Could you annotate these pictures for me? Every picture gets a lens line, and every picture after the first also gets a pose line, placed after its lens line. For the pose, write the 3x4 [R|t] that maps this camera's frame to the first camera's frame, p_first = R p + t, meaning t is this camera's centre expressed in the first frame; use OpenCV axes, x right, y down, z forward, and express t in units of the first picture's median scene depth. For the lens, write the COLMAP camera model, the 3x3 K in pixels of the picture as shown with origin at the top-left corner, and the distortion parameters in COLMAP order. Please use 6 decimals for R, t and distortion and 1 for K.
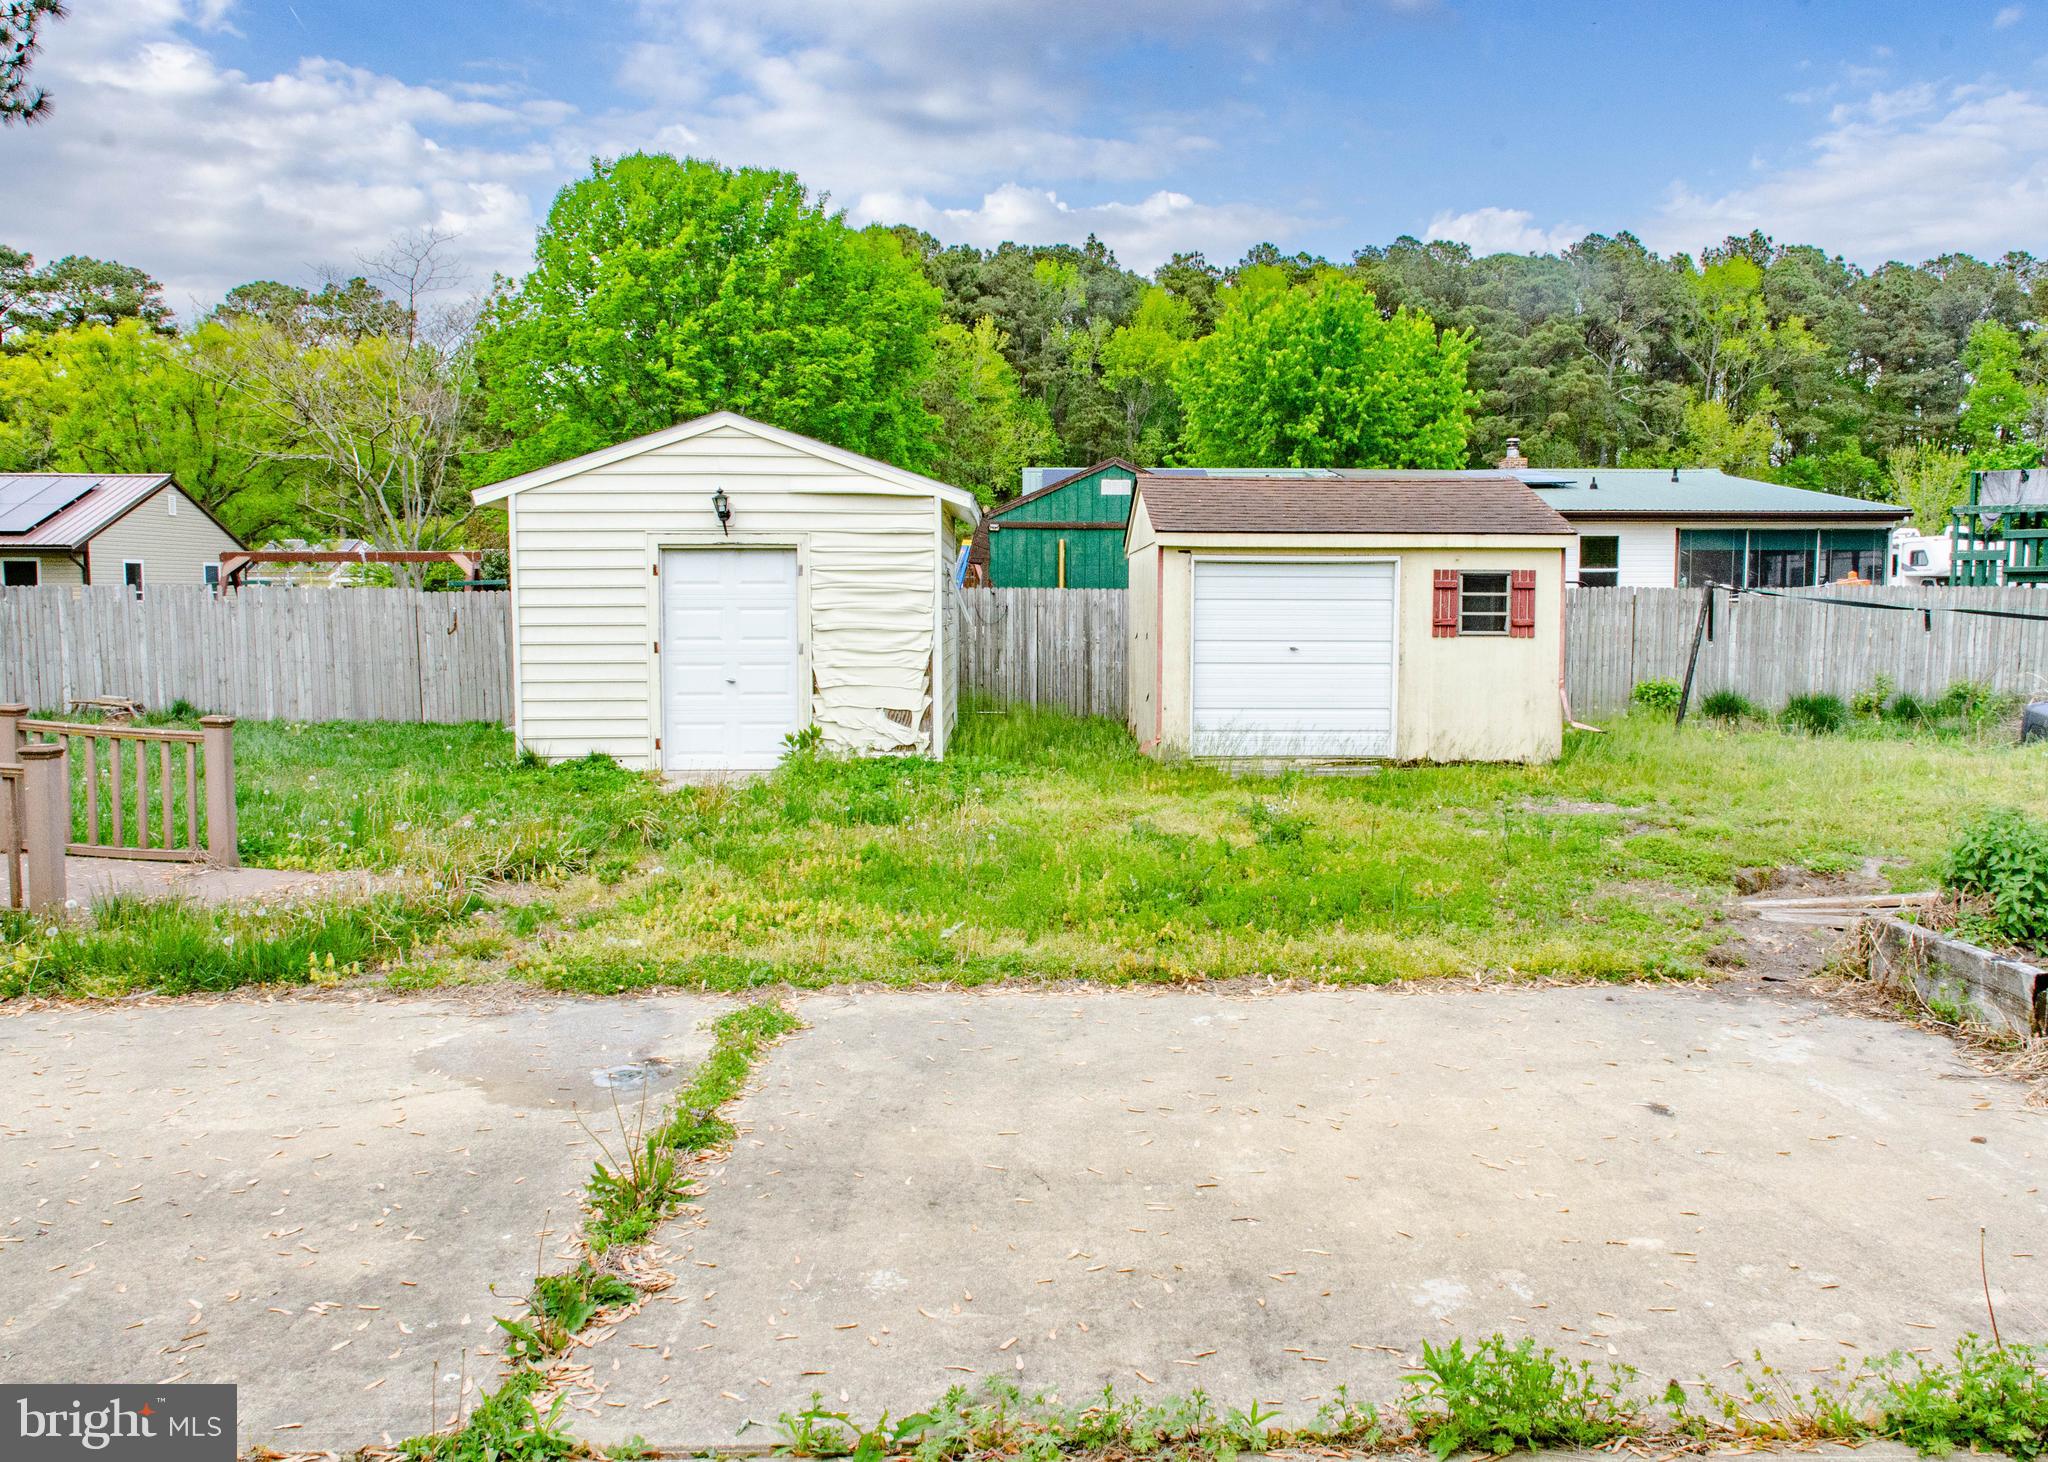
lens RADIAL K [[1681.9, 0, 1053.8], [0, 1681.9, 737.1], [0, 0, 1]] dist [-0.023995, 0.038614]
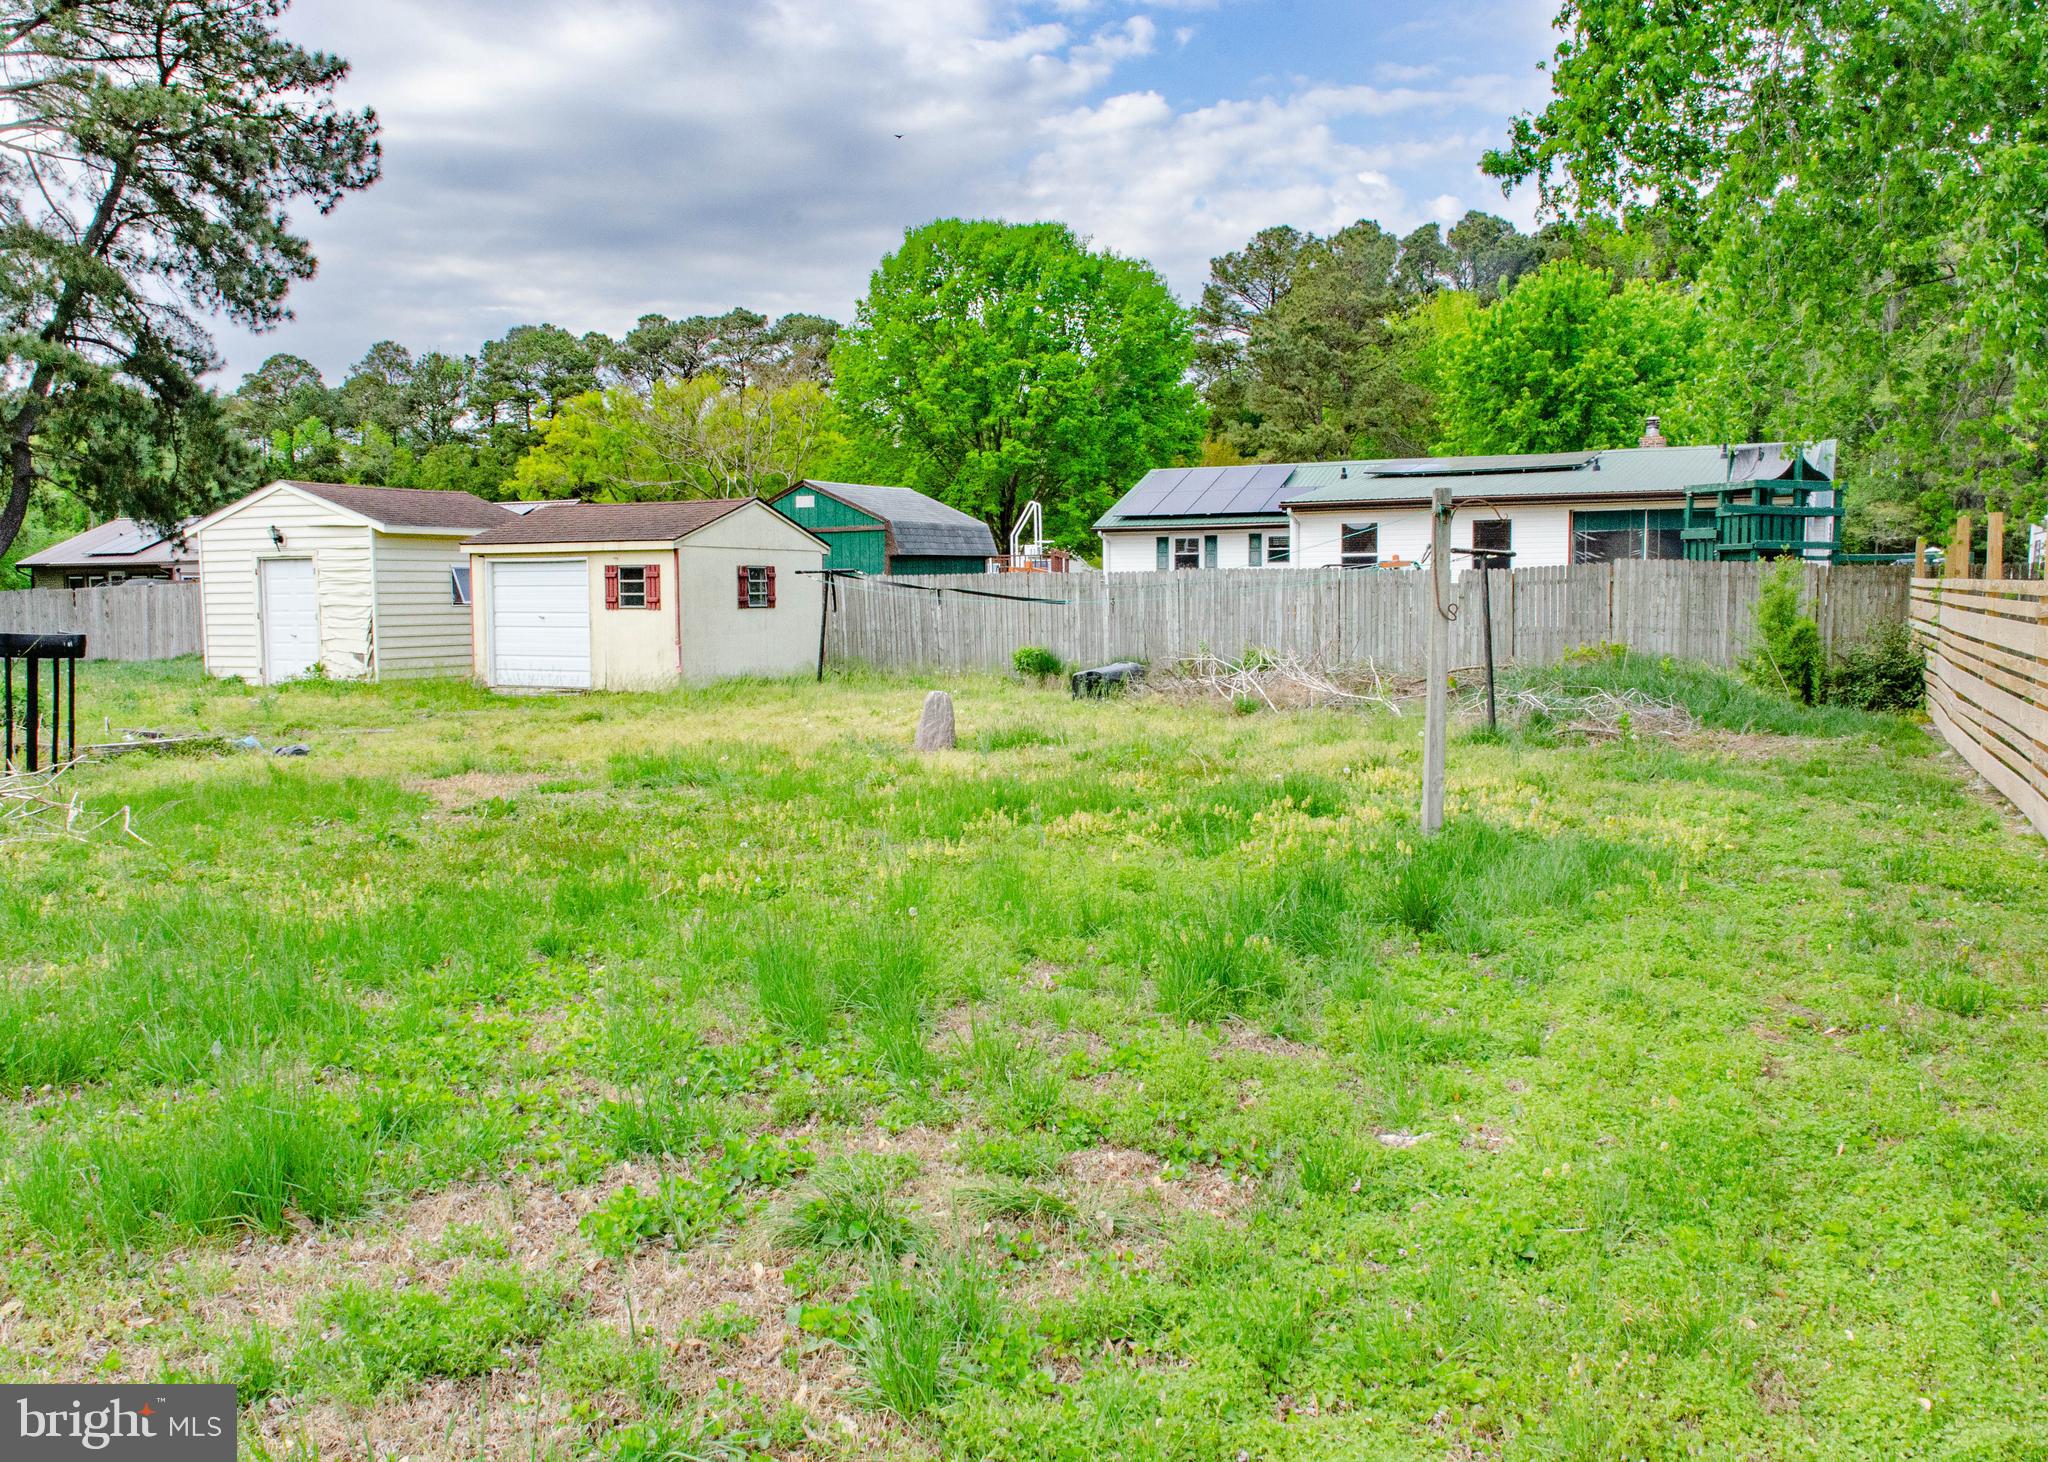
lens RADIAL K [[1634.4, 0, 1024.0], [0, 1634.4, 731.0], [0, 0, 1]] dist [-0.031437, -0.000167]
pose [[0.890100, 0.034048, -0.454492, 1.262833], [-0.029838, 0.999420, 0.016435, 0.015256], [0.454788, -0.001068, 0.890599, -0.148302]]
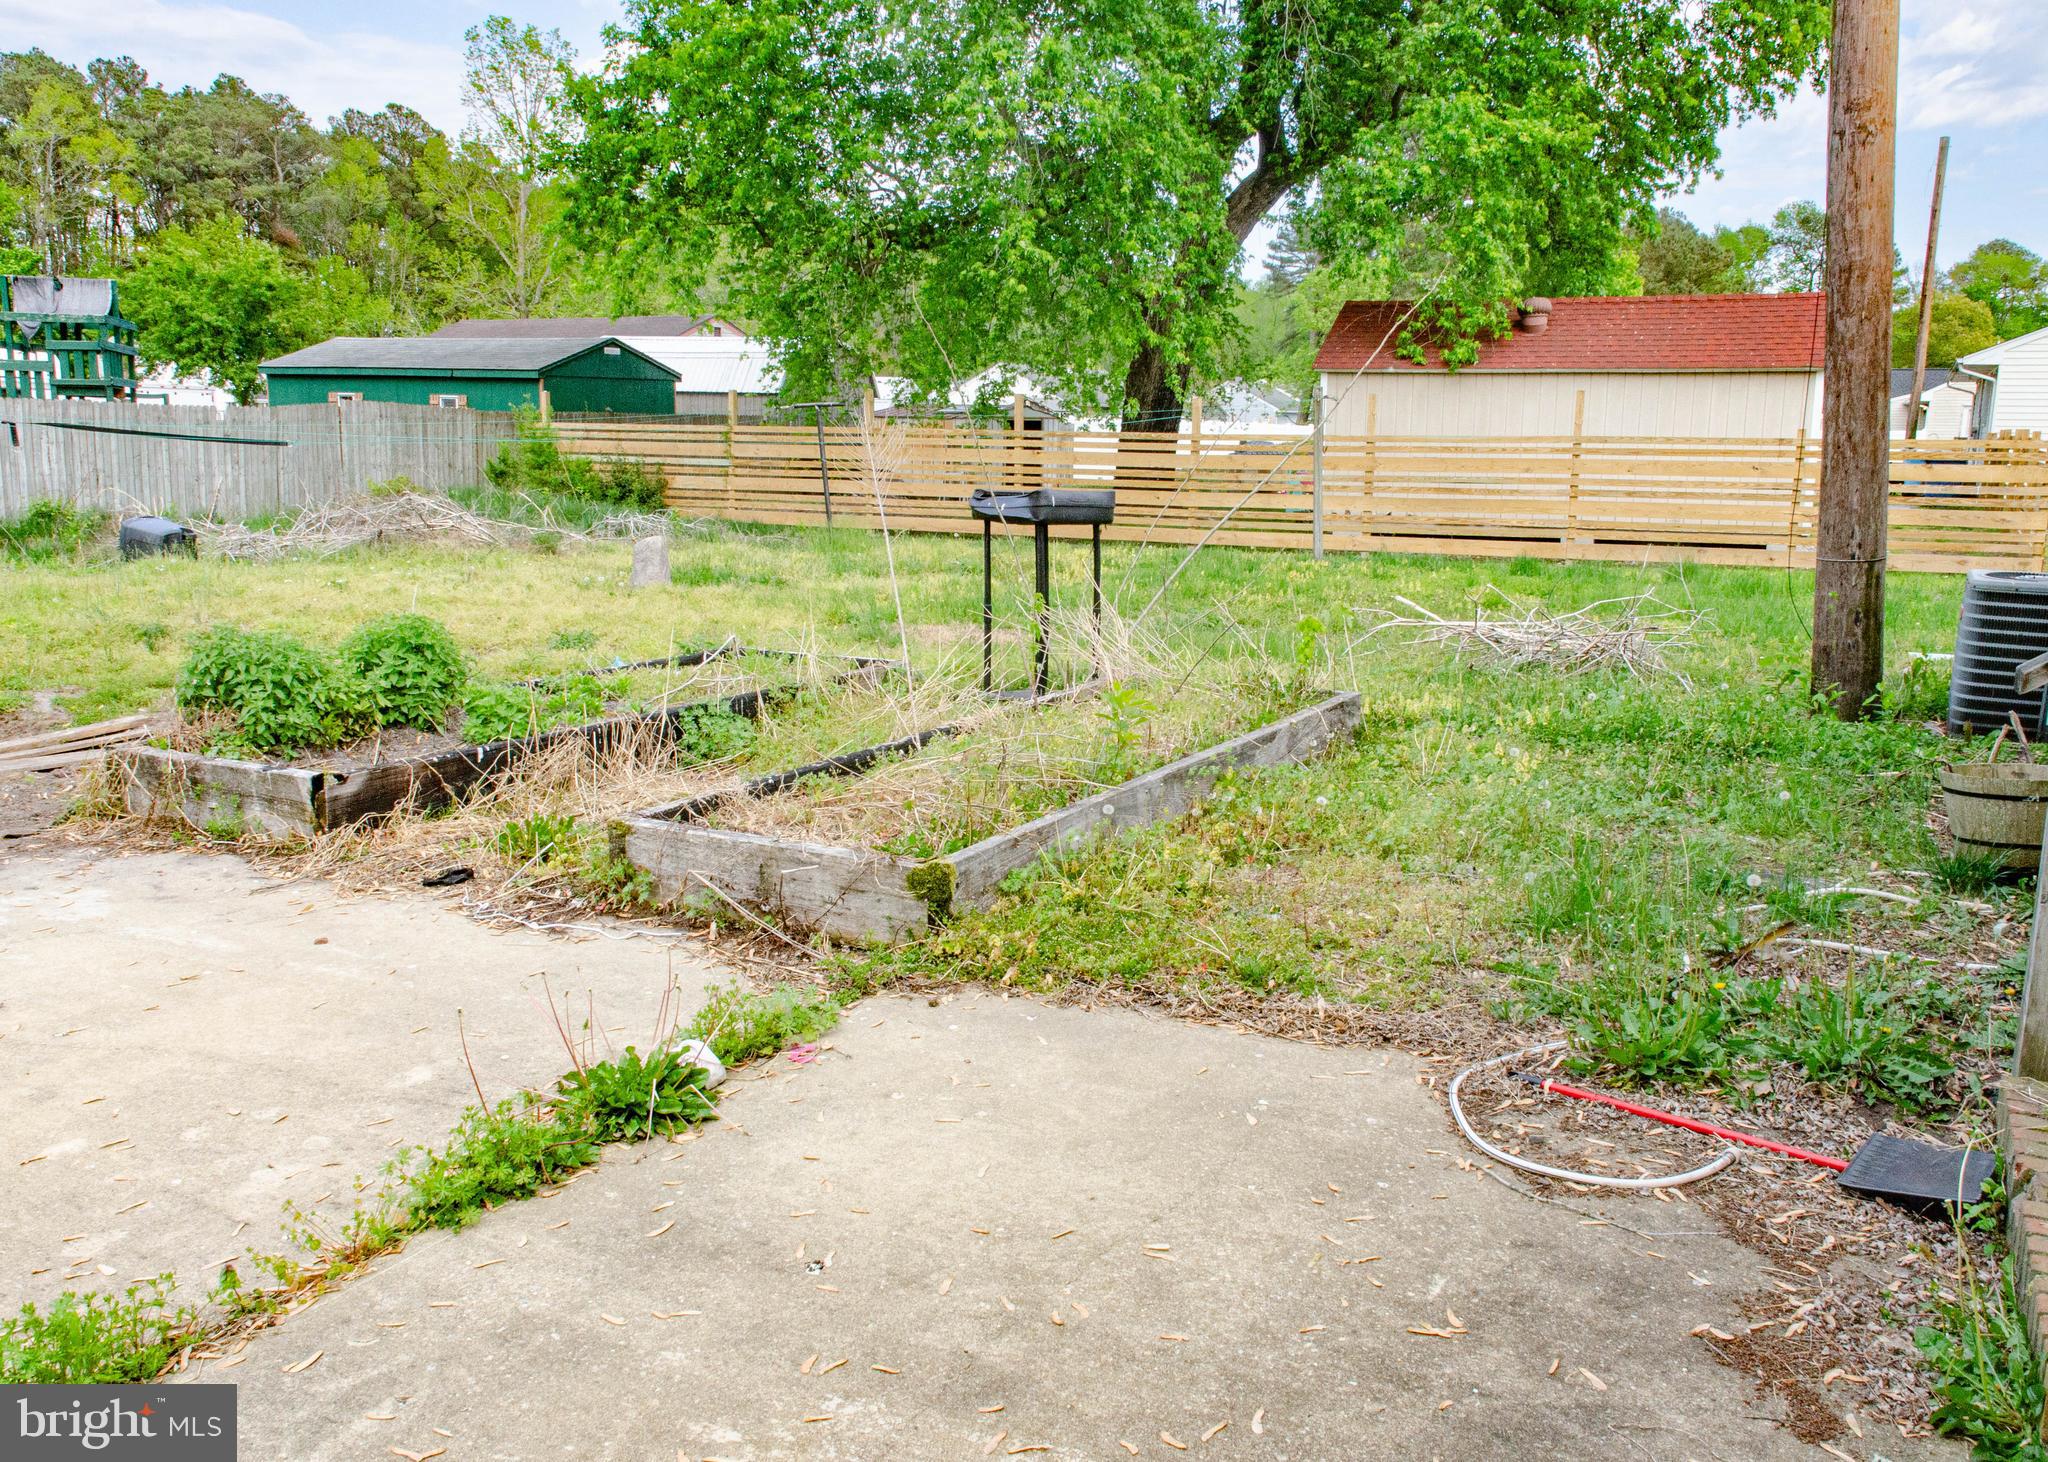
lens RADIAL K [[1681.9, 0, 1053.8], [0, 1681.9, 737.1], [0, 0, 1]] dist [-0.023995, 0.038614]
pose [[0.479217, -0.154202, 0.864044, -0.058597], [0.059793, 0.987894, 0.143142, -0.003101], [-0.875657, -0.016932, 0.482636, 0.057367]]
